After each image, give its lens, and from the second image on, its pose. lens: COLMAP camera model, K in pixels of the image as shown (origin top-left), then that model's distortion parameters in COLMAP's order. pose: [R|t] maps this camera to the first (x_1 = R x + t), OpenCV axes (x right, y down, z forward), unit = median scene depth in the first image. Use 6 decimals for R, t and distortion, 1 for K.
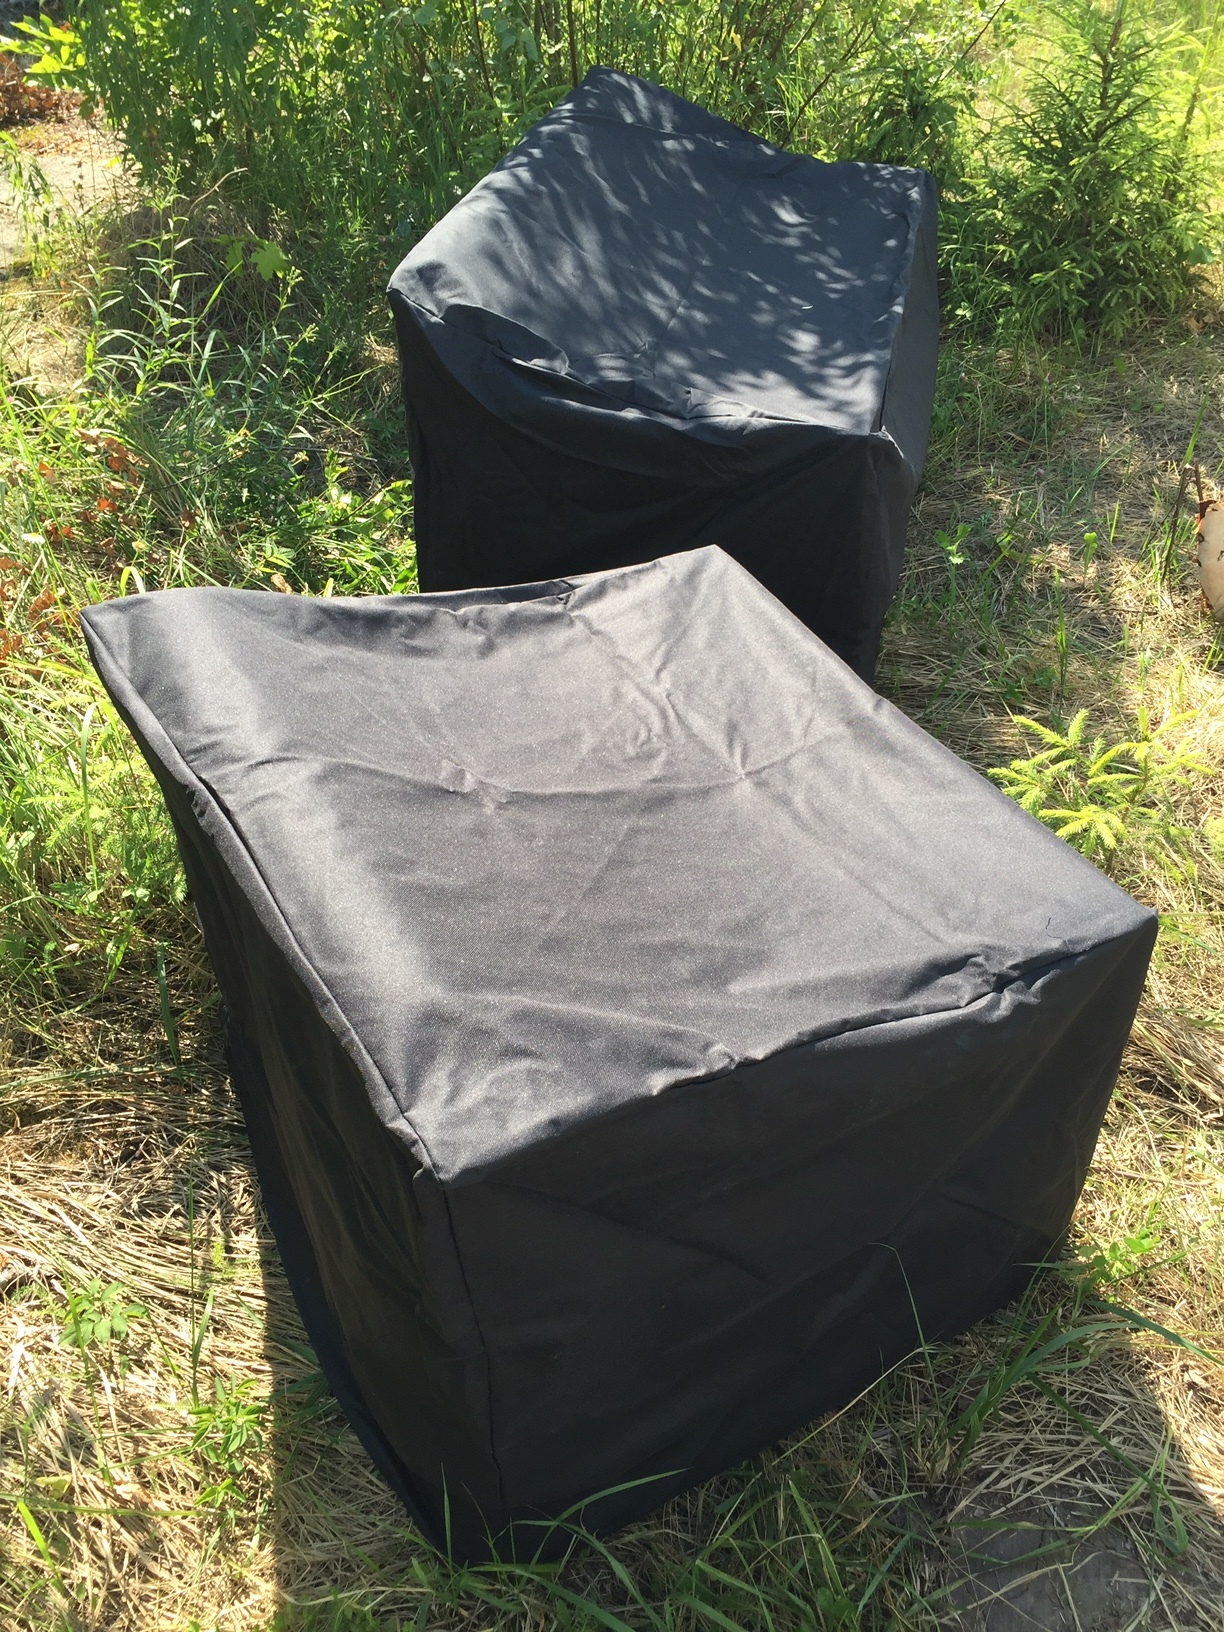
lens RADIAL K [[1360.7, 0, 612.0], [0, 1360.7, 816.0], [0, 0, 1]] dist [0.083276, -0.124487]
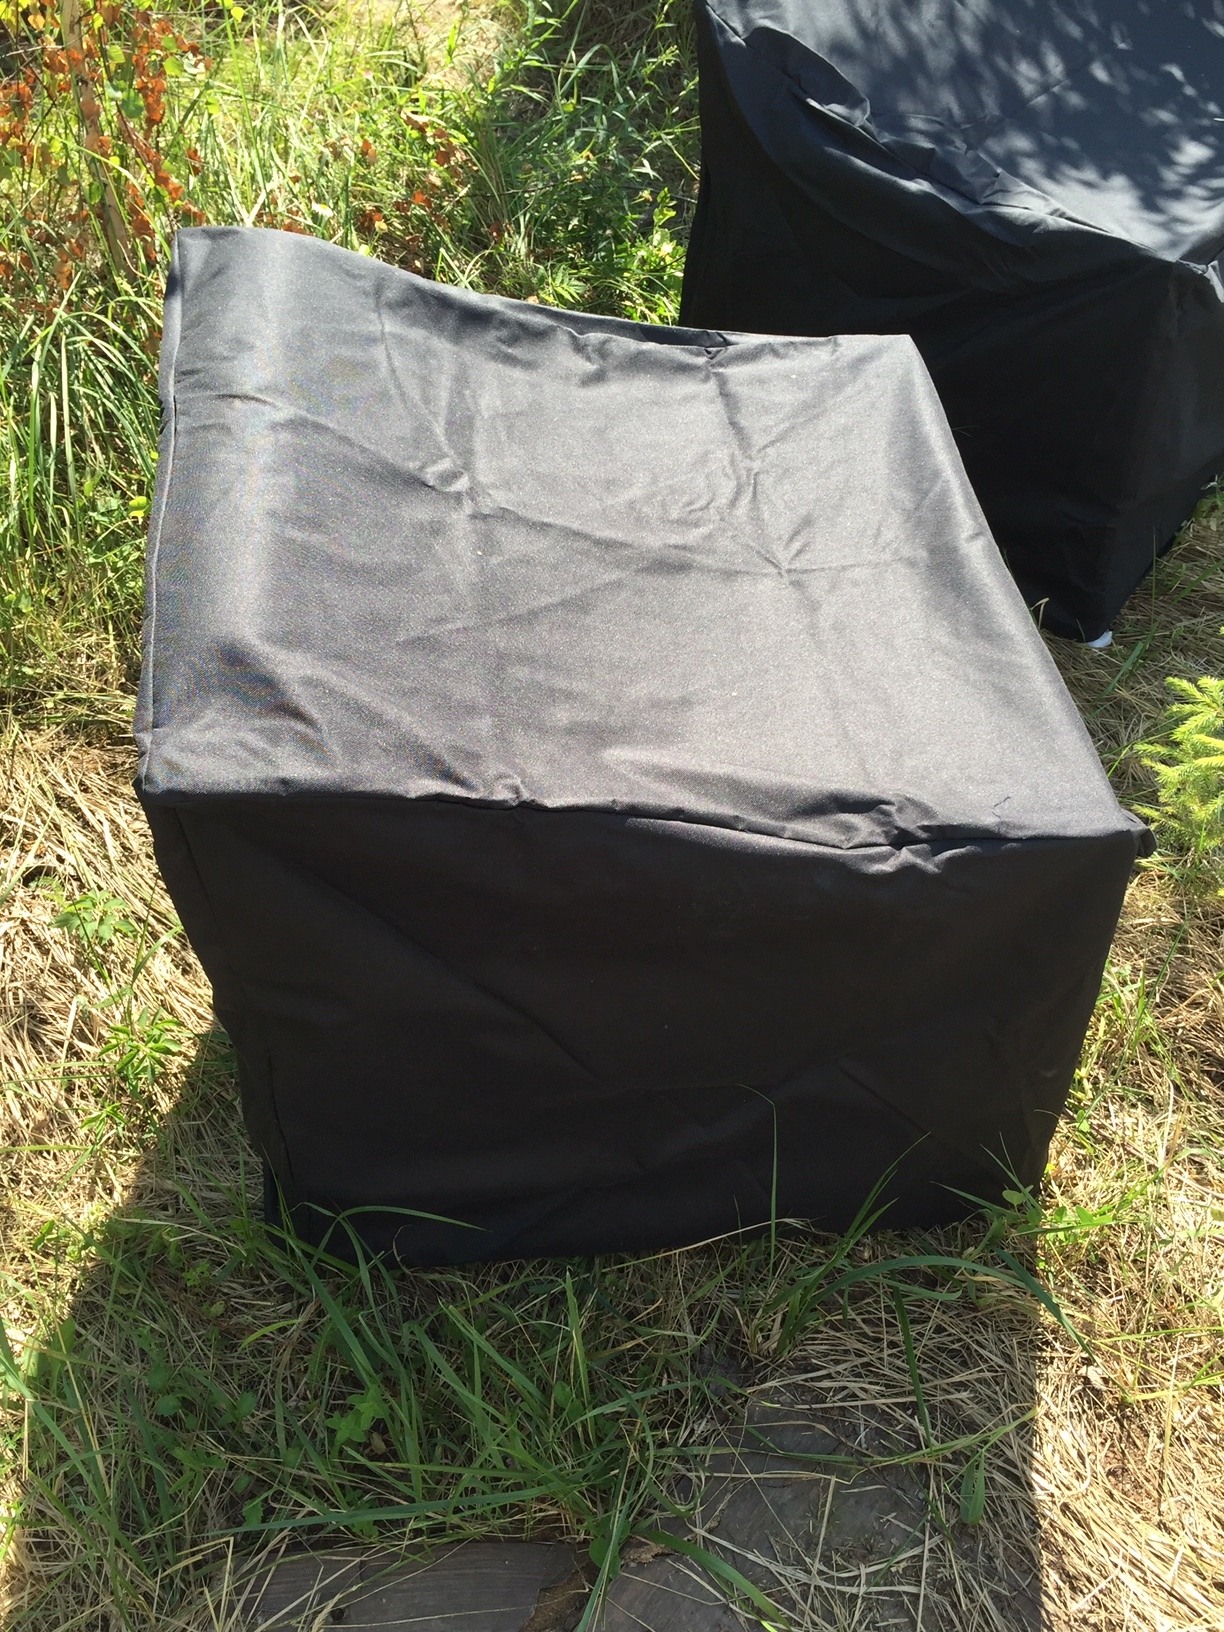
lens RADIAL K [[1466.7, 0, 612.0], [0, 1466.7, 816.0], [0, 0, 1]] dist [0.018598, 0.007118]
pose [[0.919374, 0.298562, -0.256148, 0.288481], [-0.272362, 0.952937, 0.133156, 0.026637], [0.283848, -0.052655, 0.957423, 0.031586]]
